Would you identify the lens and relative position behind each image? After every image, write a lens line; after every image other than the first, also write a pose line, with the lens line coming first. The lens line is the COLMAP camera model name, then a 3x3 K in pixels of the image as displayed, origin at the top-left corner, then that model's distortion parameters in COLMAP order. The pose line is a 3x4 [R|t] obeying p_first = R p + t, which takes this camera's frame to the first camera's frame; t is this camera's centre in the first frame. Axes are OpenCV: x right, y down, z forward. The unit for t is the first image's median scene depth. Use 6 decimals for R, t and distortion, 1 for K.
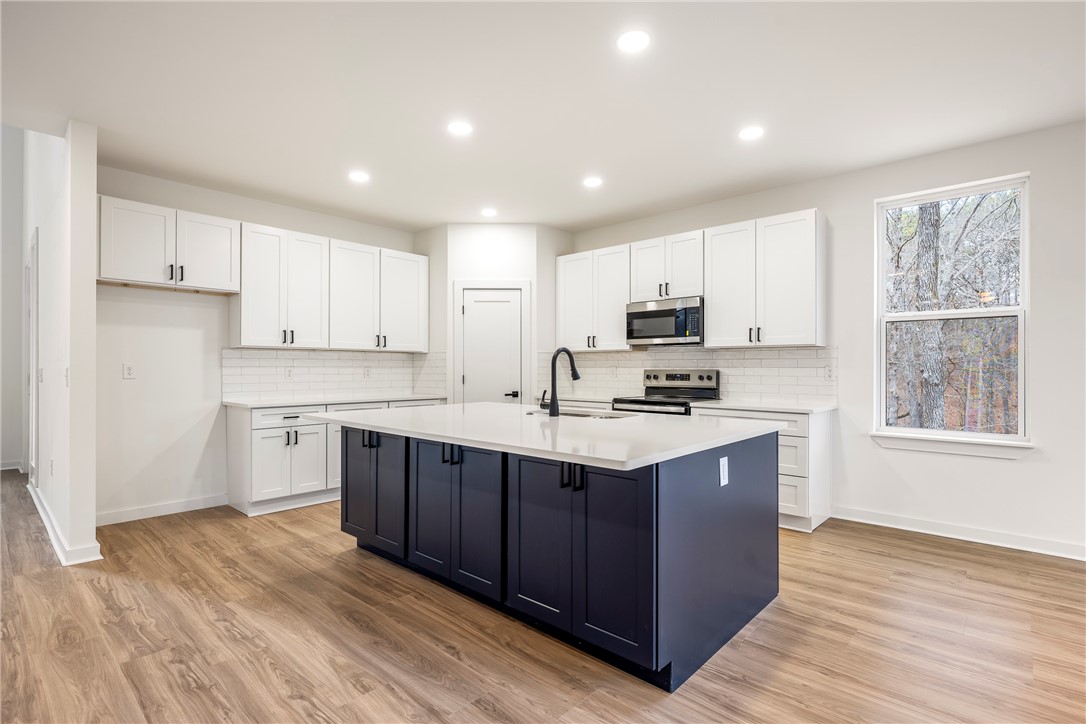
lens RADIAL K [[519.9, 0, 550.8], [0, 519.9, 366.9], [0, 0, 1]] dist [0.003274, 0.000584]
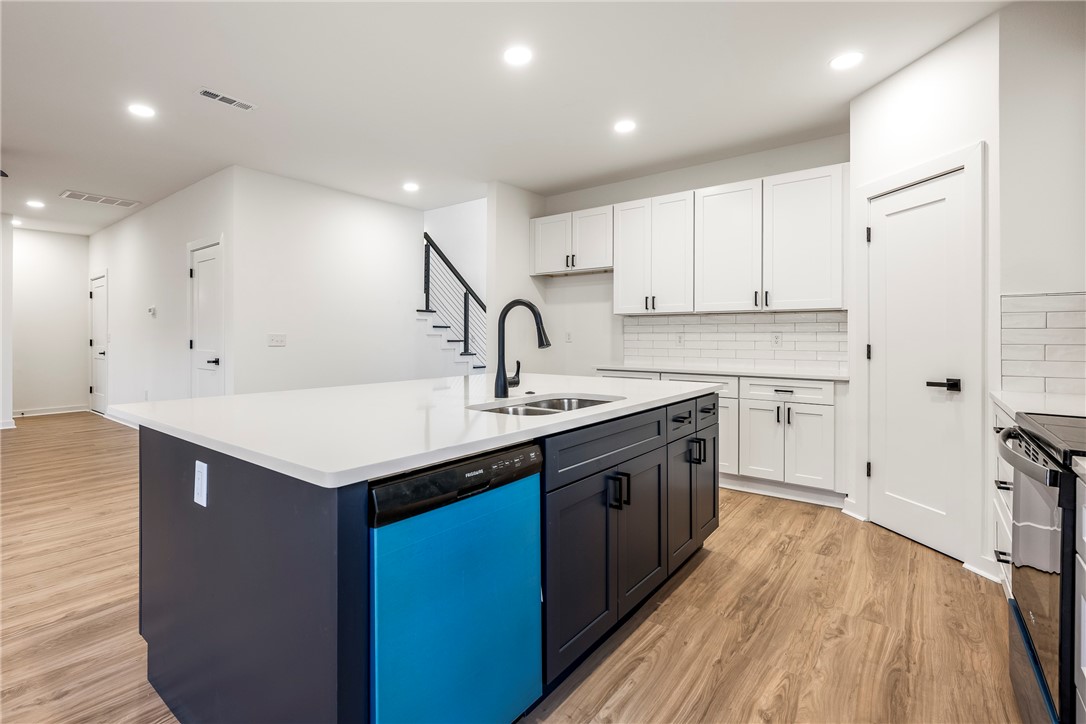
lens RADIAL K [[514.1, 0, 489.0], [0, 514.1, 333.4], [0, 0, 1]] dist [-0.003807, -0.000631]
pose [[0.028533, -0.008617, -0.999556, 0.561832], [0.000481, 0.999963, -0.008607, 0.011426], [0.999593, -0.000235, 0.028536, 0.765106]]
